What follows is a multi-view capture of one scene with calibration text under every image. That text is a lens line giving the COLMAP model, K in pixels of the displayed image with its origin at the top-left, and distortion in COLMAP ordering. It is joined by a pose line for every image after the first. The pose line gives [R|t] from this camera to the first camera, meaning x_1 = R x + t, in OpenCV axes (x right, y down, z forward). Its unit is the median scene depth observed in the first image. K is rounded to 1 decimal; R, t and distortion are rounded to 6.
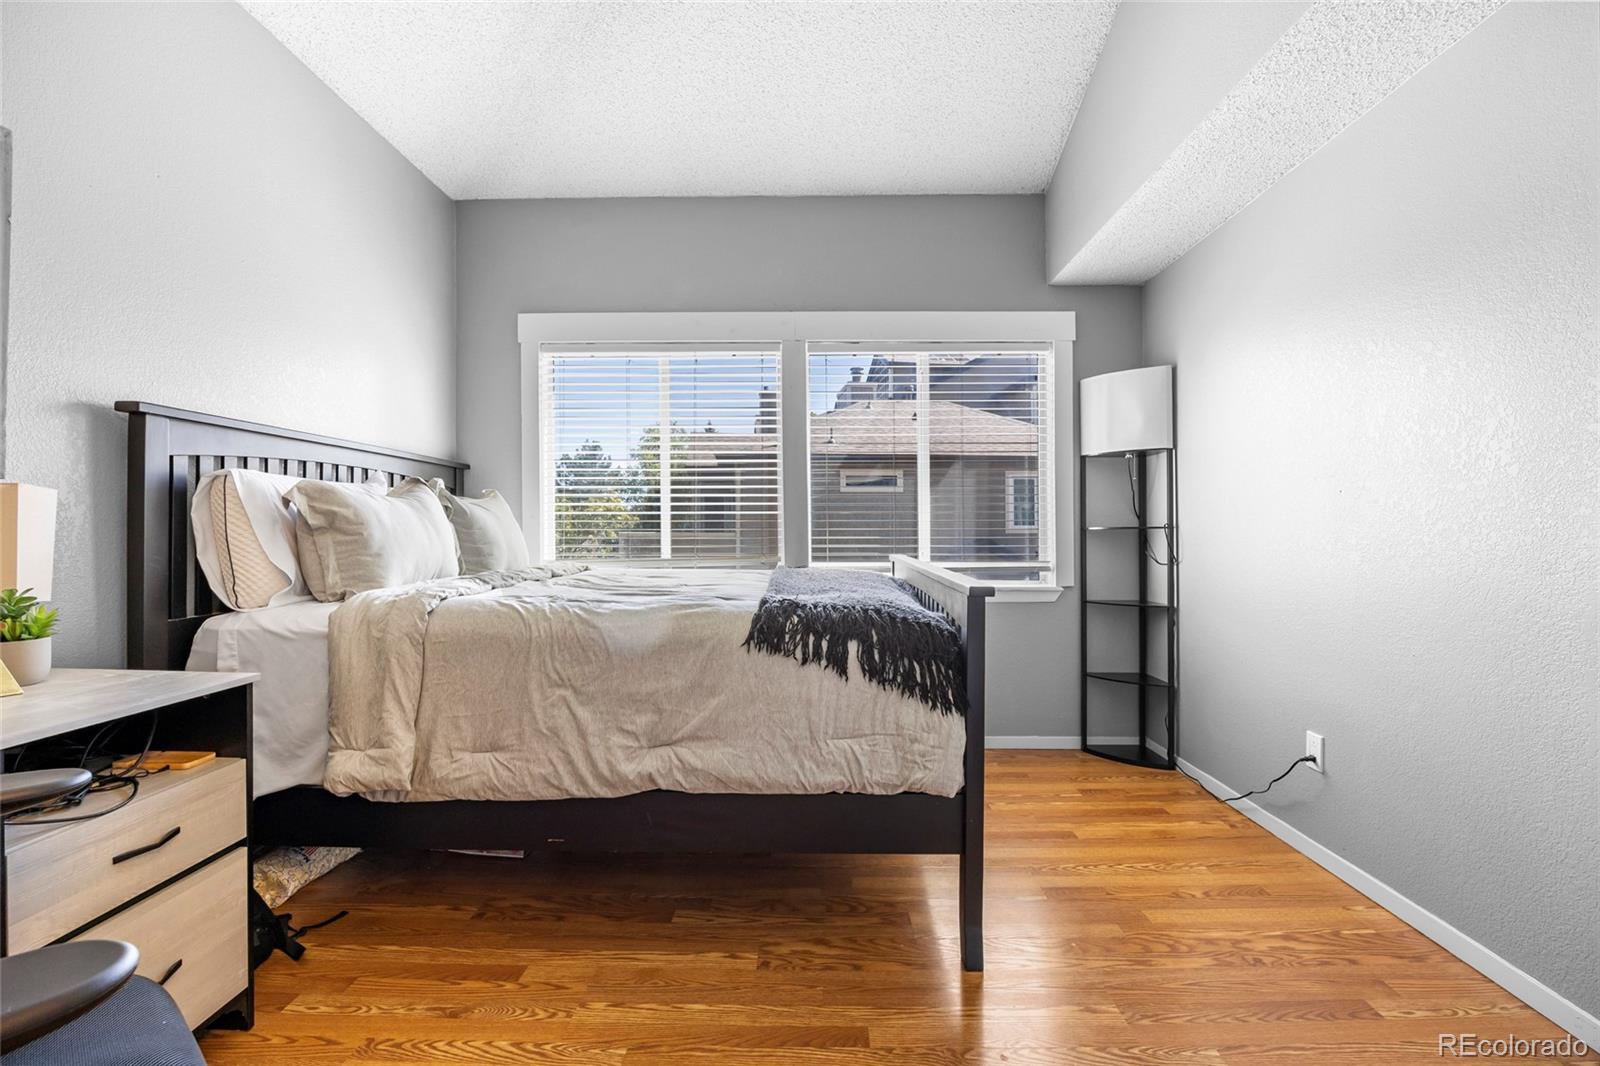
lens RADIAL K [[705.1, 0, 802.4], [0, 705.1, 526.9], [0, 0, 1]] dist [-0.013729, 0.000492]
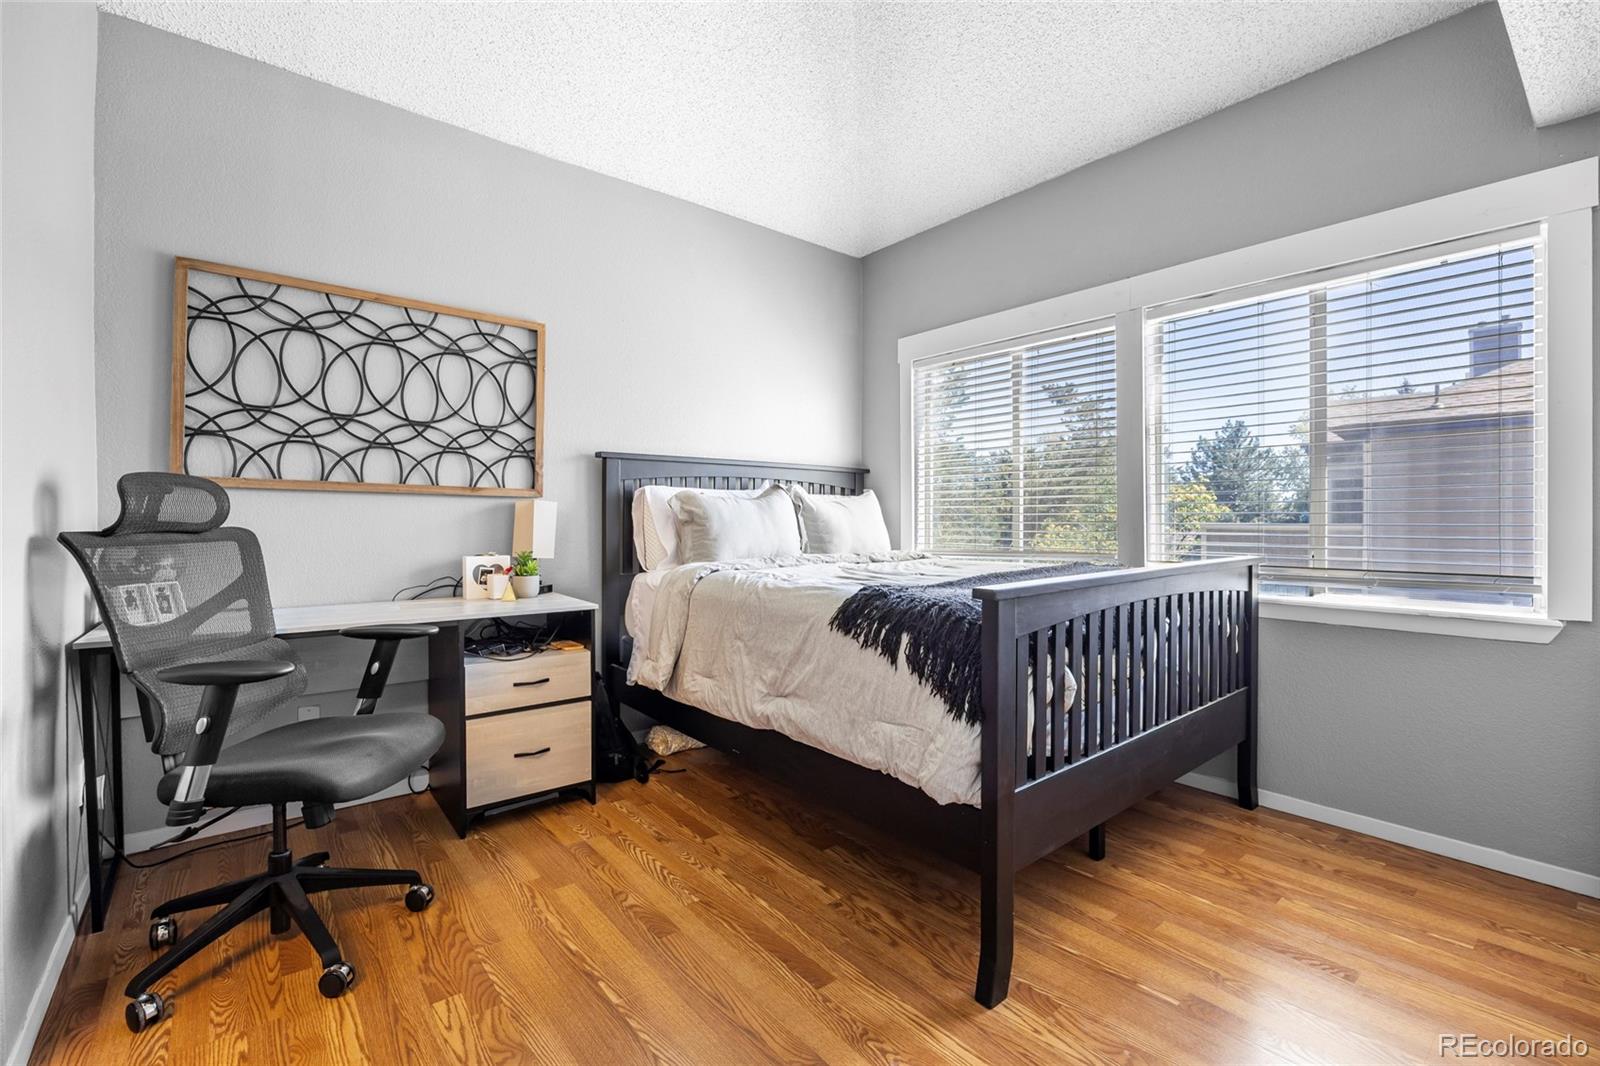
lens RADIAL K [[705.1, 0, 802.4], [0, 705.1, 526.9], [0, 0, 1]] dist [-0.013729, 0.000492]
pose [[0.638967, 0.008582, -0.769187, 0.778346], [0.000858, 0.999929, 0.011869, -0.005466], [0.769234, -0.008244, 0.638914, 0.228891]]
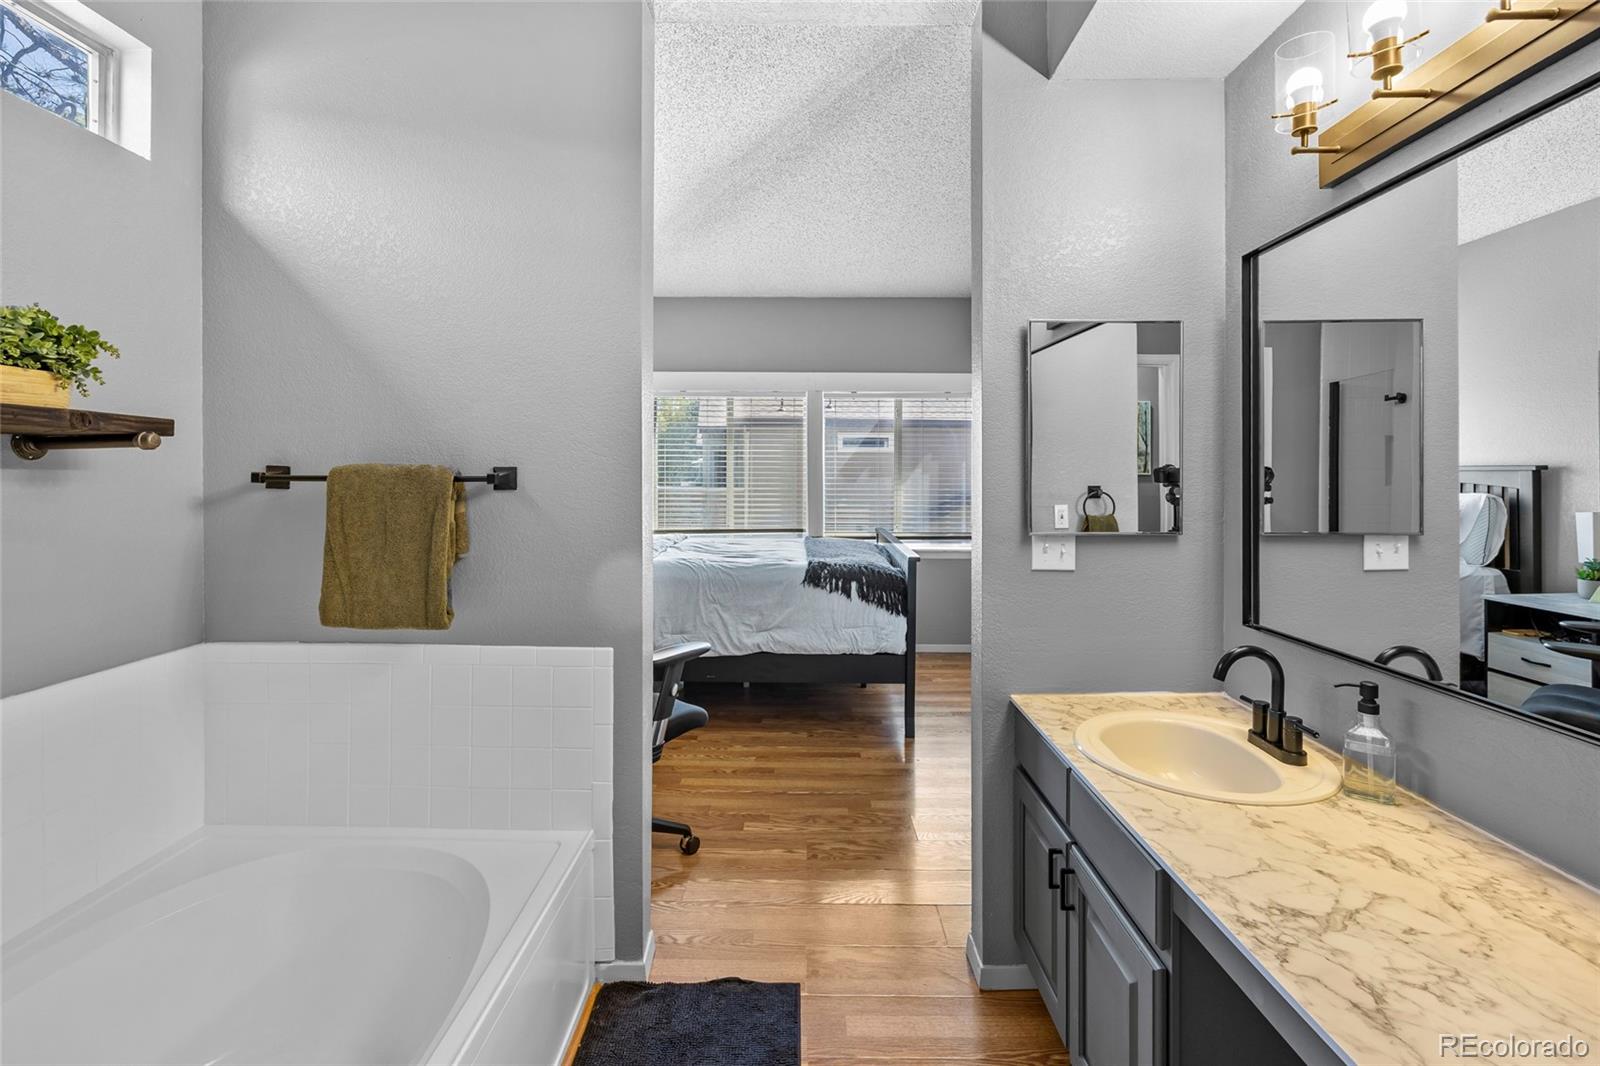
lens RADIAL K [[709.7, 0, 802.2], [0, 709.7, 478.1], [0, 0, 1]] dist [-0.014922, 0.001347]
pose [[0.999962, 0.004941, 0.007232, -0.098675], [-0.004977, 0.999976, 0.004900, -0.156387], [-0.007208, -0.004936, 0.999962, -1.108206]]
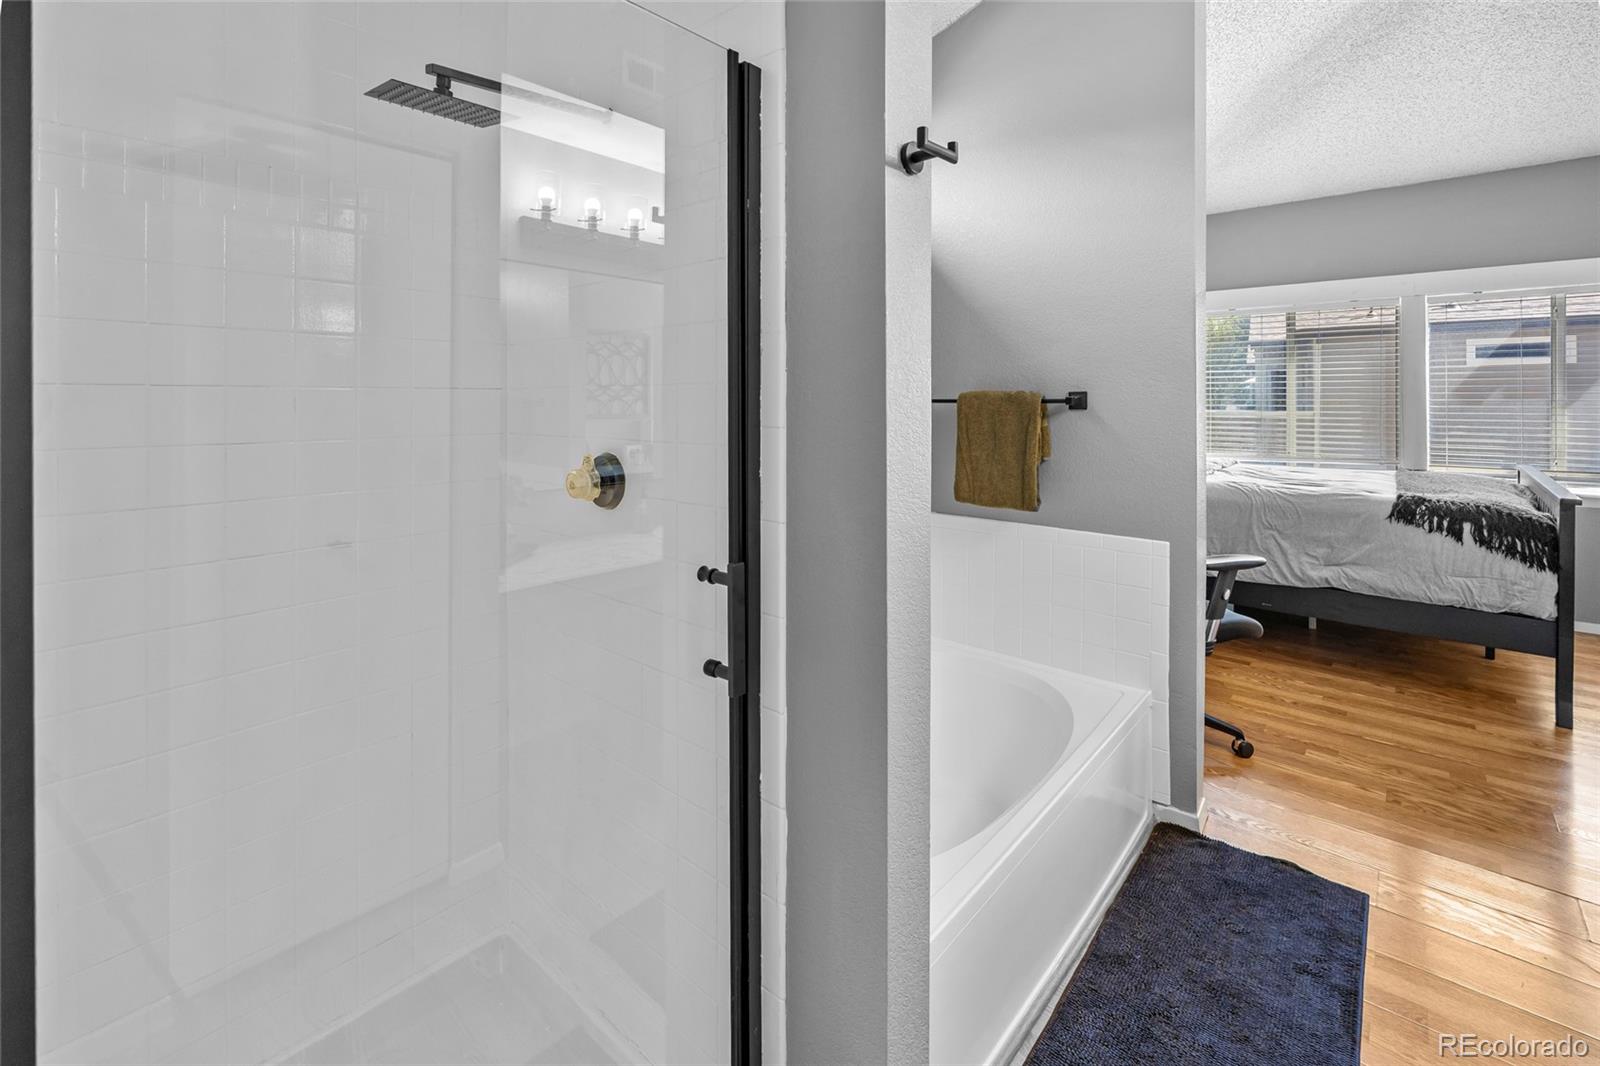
lens RADIAL K [[711.7, 0, 804.0], [0, 711.7, 402.5], [0, 0, 1]] dist [-0.001711, 0.000508]
pose [[0.766492, 0.003894, -0.642243, -0.058895], [0.001811, 0.999965, 0.008224, -0.157198], [0.642252, -0.007467, 0.766457, -1.431031]]
